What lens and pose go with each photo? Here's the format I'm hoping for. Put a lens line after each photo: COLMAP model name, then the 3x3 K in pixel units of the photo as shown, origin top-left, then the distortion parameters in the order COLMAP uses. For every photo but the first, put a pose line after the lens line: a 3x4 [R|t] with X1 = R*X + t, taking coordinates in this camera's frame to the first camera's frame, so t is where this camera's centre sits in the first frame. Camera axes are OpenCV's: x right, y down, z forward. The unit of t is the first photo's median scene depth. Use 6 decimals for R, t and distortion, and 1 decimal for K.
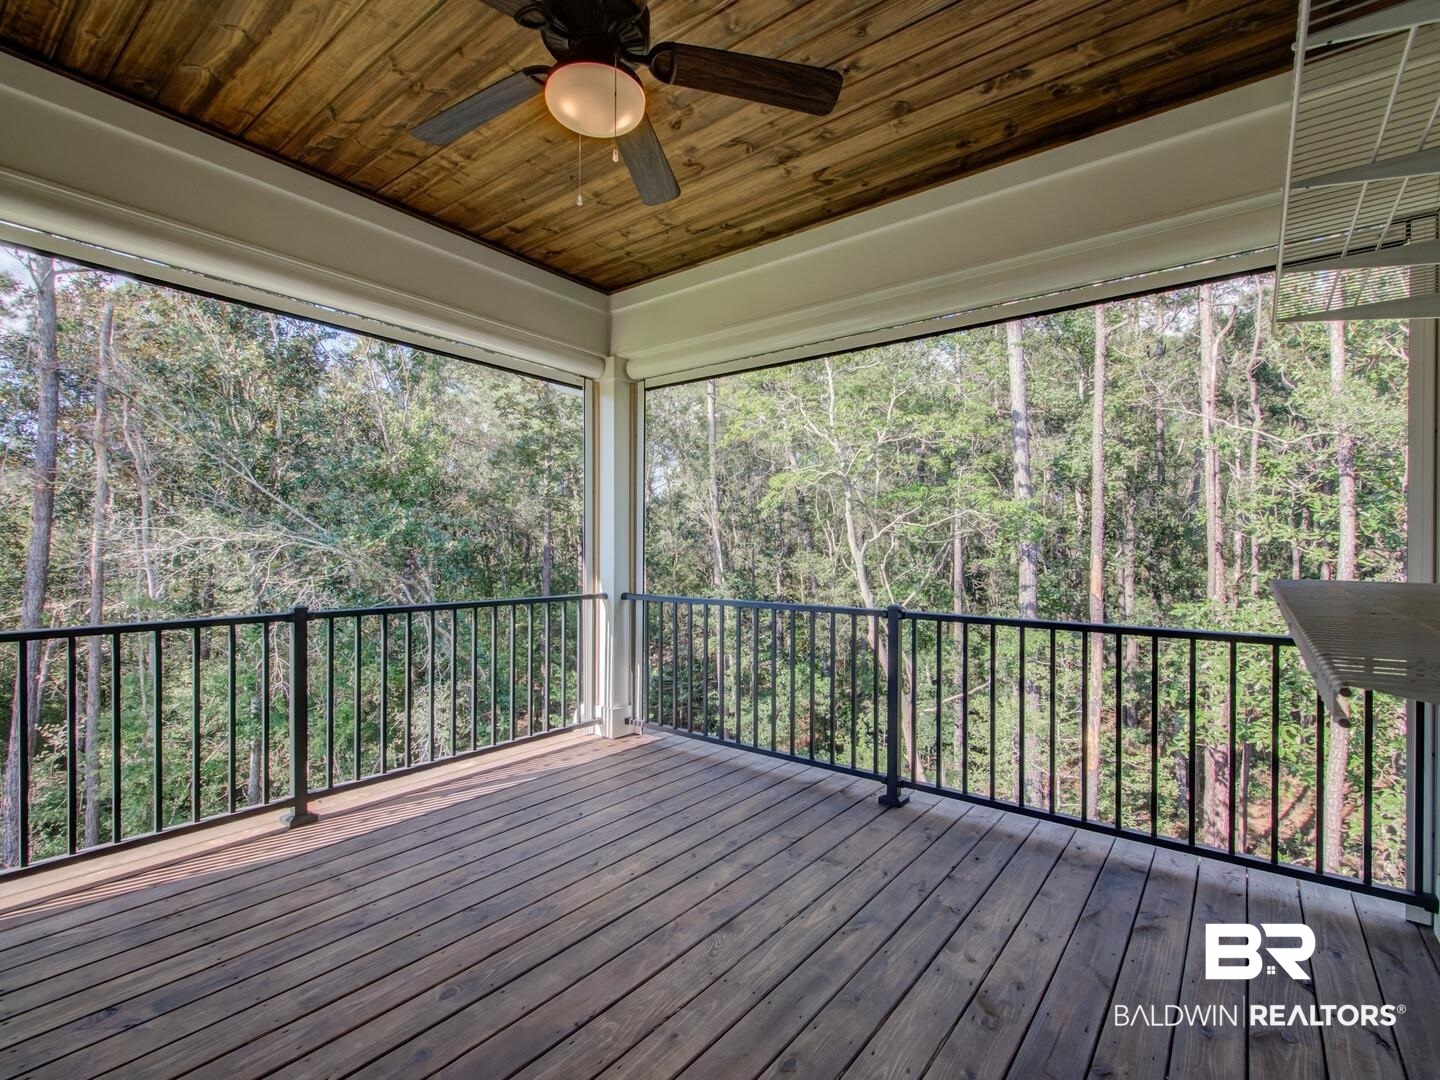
lens RADIAL K [[670.9, 0, 721.9], [0, 670.9, 552.1], [0, 0, 1]] dist [0.001814, -0.000456]
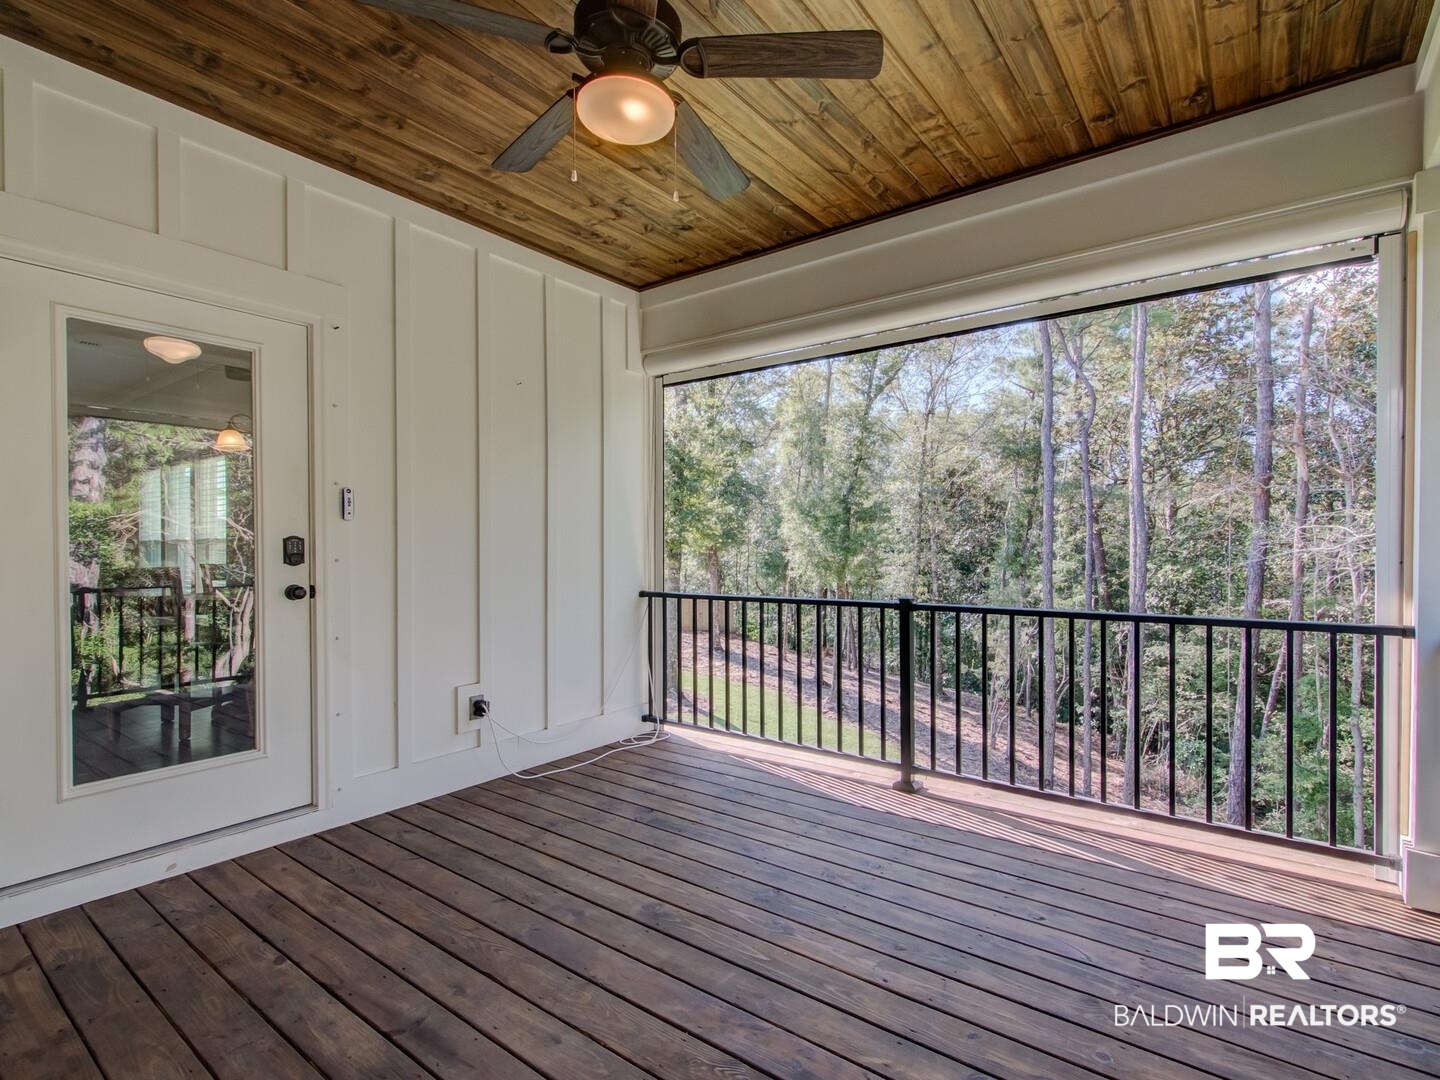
lens RADIAL K [[670.9, 0, 721.9], [0, 670.9, 552.1], [0, 0, 1]] dist [0.001814, -0.000456]
pose [[0.040276, 0.001308, -0.999188, 0.485567], [-0.001293, 0.999998, 0.001257, 0.002996], [0.999188, 0.001242, 0.040277, 0.636496]]
